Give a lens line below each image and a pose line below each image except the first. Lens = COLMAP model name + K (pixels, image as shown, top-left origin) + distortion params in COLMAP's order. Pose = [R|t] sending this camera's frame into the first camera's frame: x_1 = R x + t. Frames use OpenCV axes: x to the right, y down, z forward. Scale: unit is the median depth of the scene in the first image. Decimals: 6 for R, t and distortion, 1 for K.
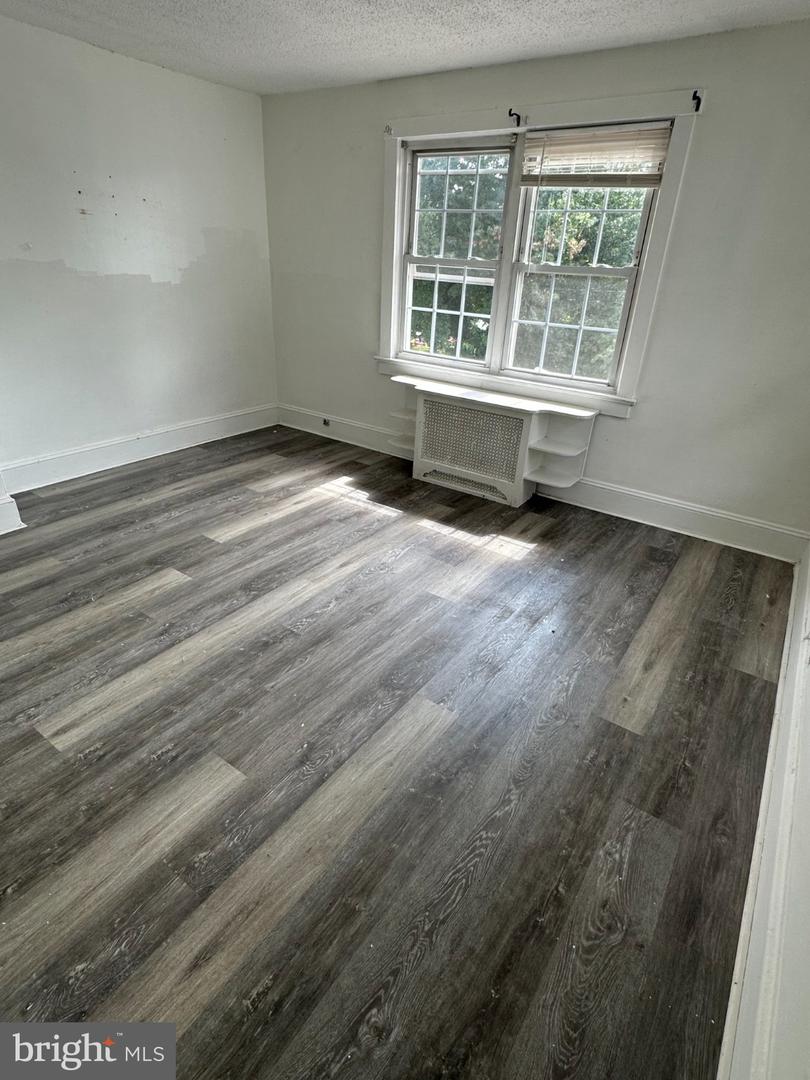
lens RADIAL K [[569.4, 0, 399.5], [0, 569.4, 540.6], [0, 0, 1]] dist [-0.000850, 0.001111]
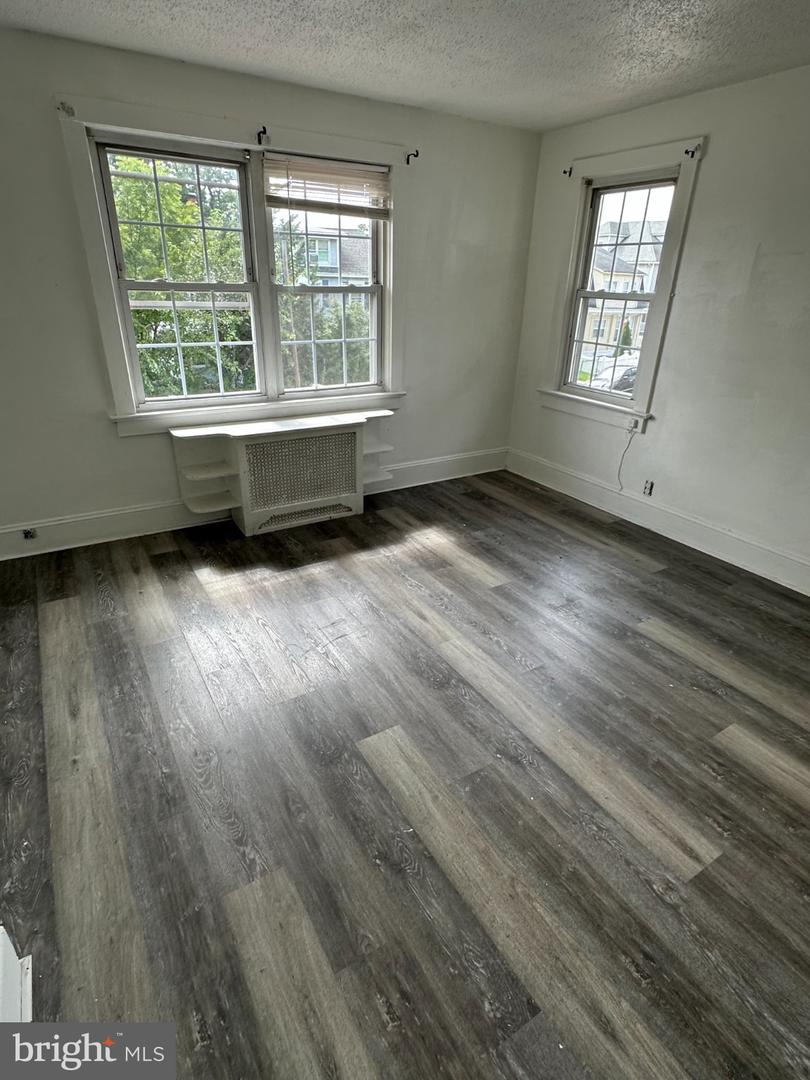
lens RADIAL K [[569.4, 0, 402.9], [0, 569.4, 538.9], [0, 0, 1]] dist [-0.000850, 0.001111]
pose [[0.391333, -0.416372, 0.820666, -0.708917], [0.406704, 0.878220, 0.251636, -0.273333], [-0.825500, 0.235295, 0.513017, 0.441144]]
